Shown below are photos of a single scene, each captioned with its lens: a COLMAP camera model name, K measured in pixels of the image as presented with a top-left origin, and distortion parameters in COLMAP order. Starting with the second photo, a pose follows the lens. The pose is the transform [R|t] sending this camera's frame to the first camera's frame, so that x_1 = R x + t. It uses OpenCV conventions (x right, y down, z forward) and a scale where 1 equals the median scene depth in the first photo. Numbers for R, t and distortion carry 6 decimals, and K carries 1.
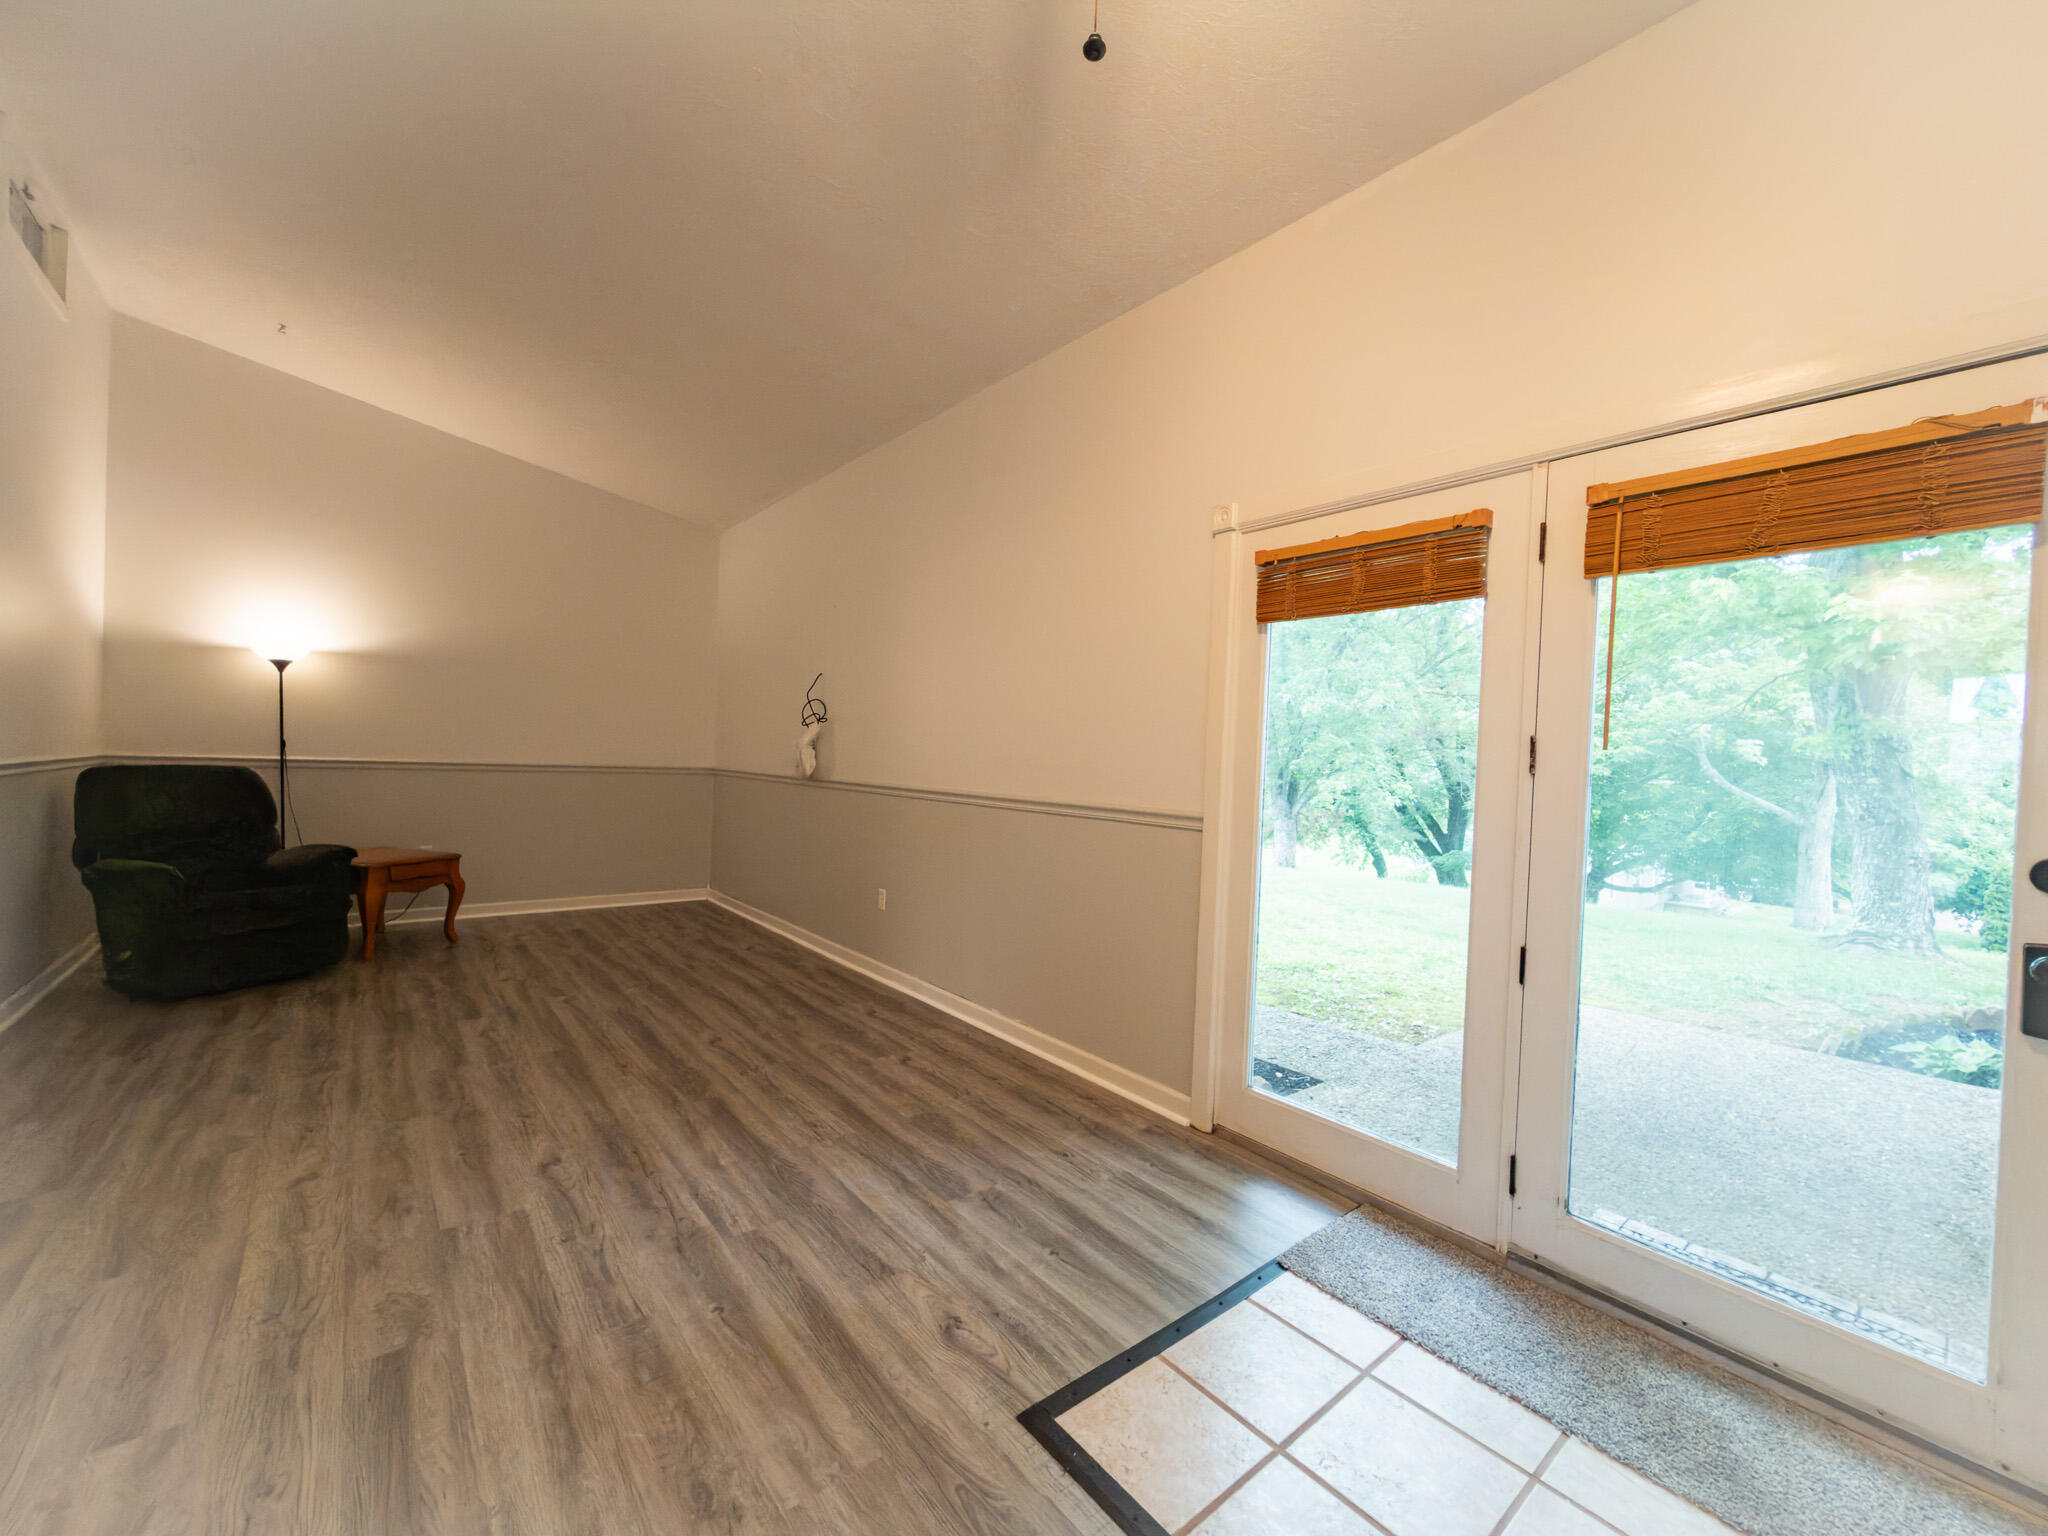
lens RADIAL K [[819.5, 0, 1024.0], [0, 819.5, 768.0], [0, 0, 1]] dist [-0.000053, 0.000001]
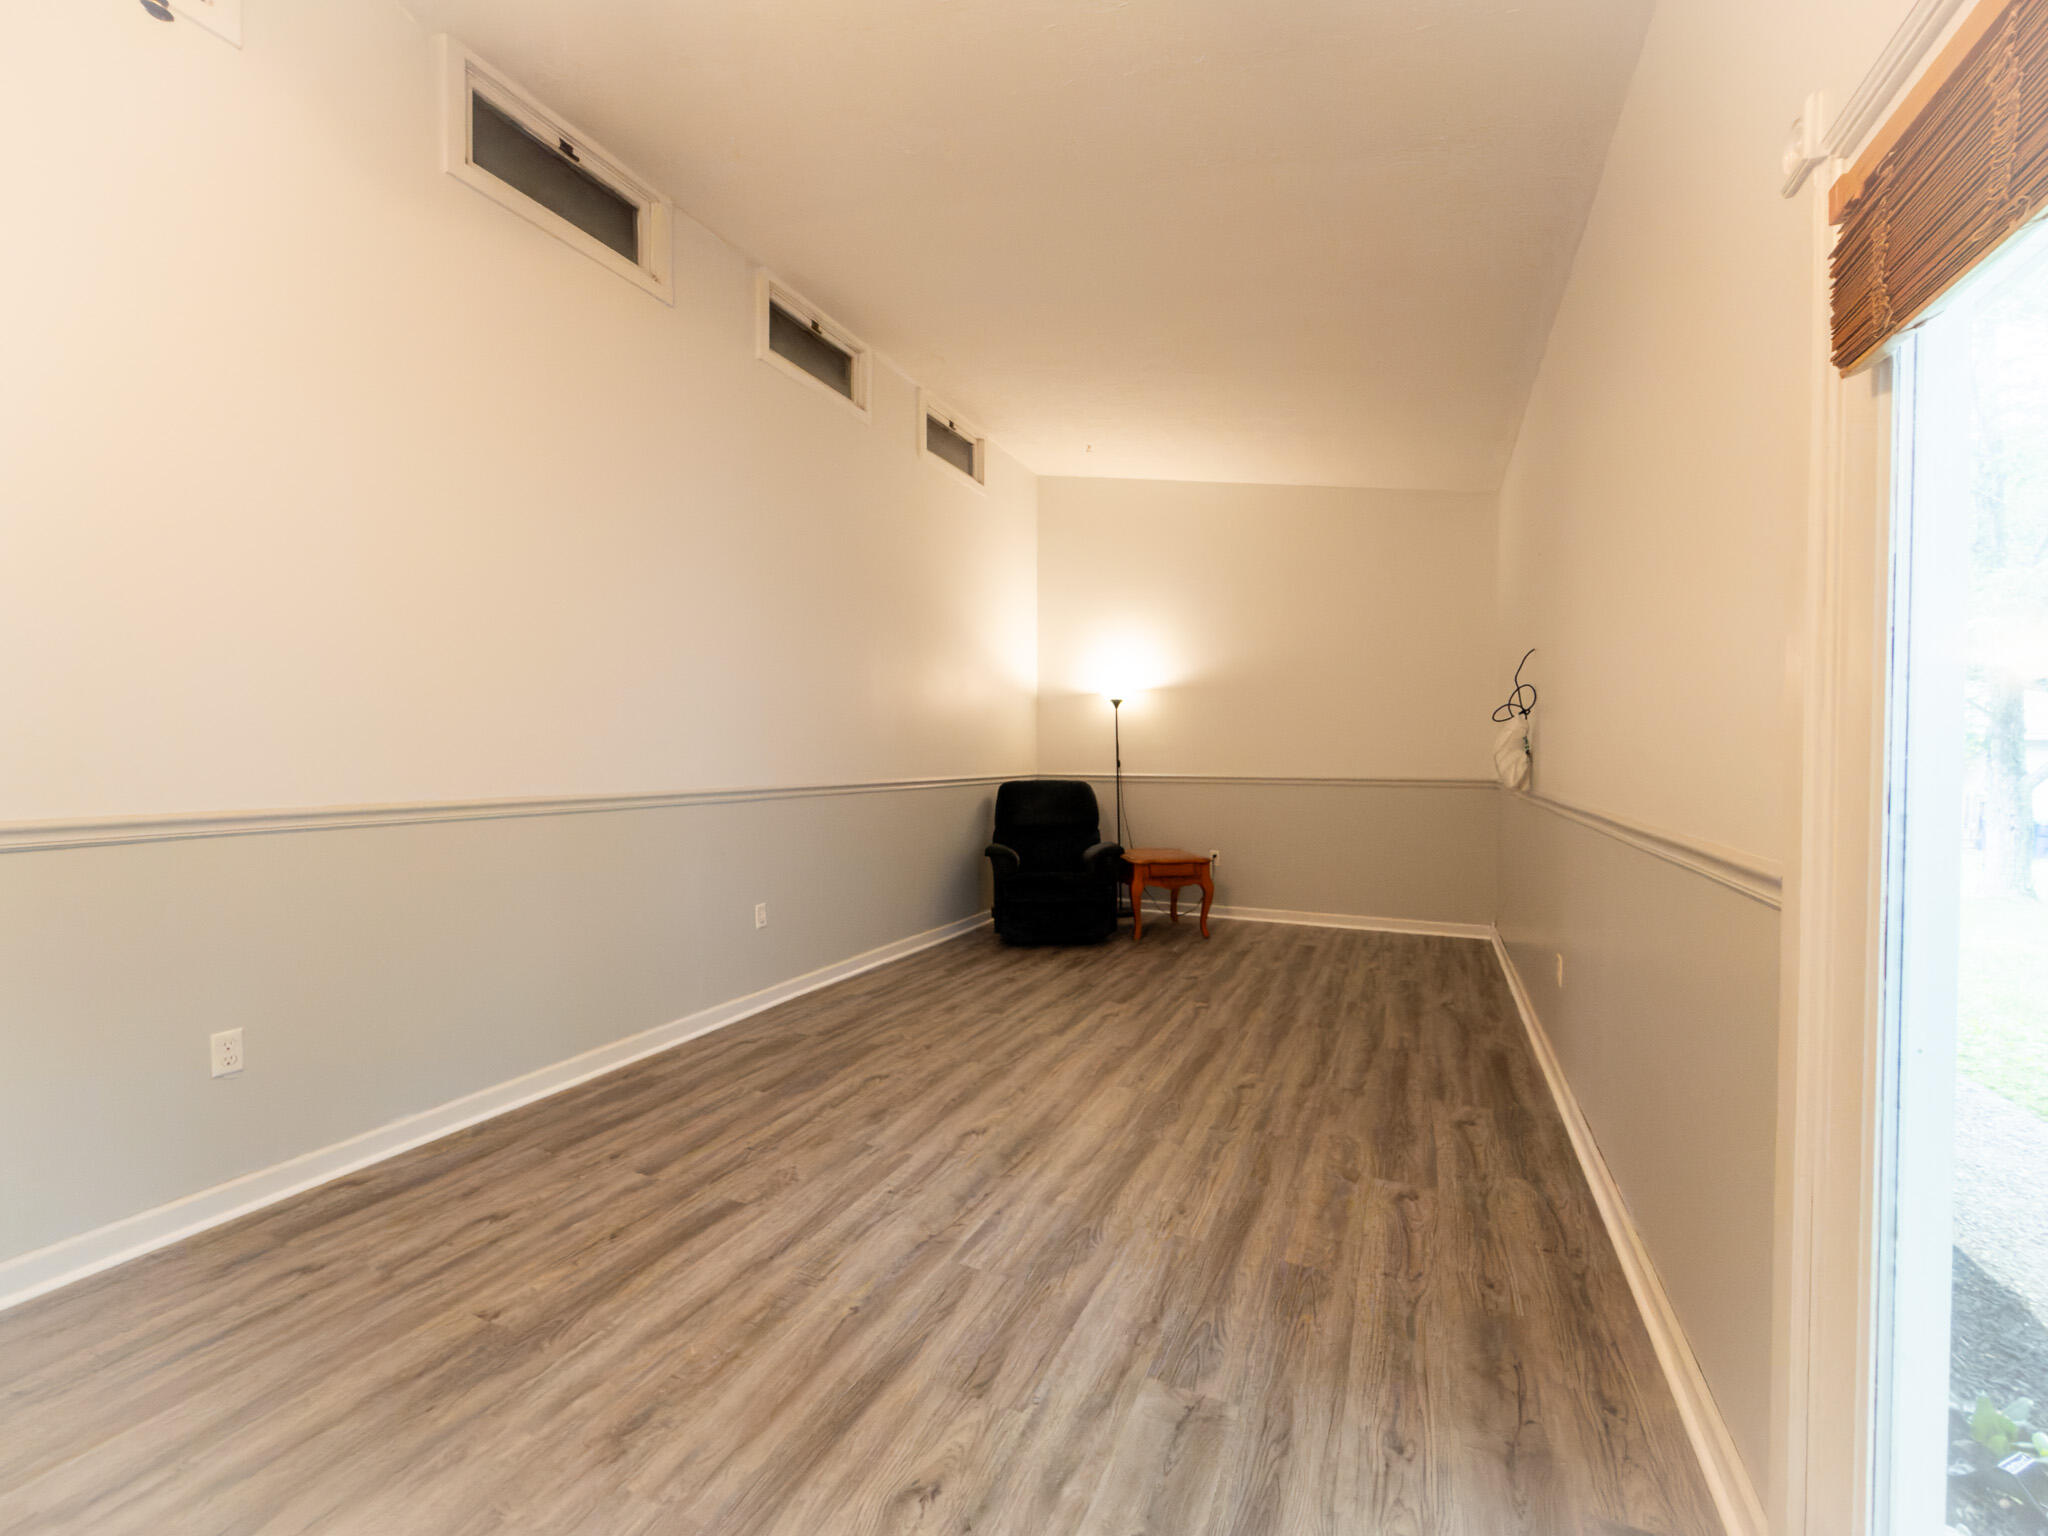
lens RADIAL K [[864.8, 0, 1024.0], [0, 864.8, 768.0], [0, 0, 1]] dist [-0.000414, -0.000254]
pose [[0.442012, -0.022534, -0.896726, 0.413247], [0.004617, 0.999728, -0.022847, 0.011924], [0.896997, 0.005959, 0.441996, 0.428732]]
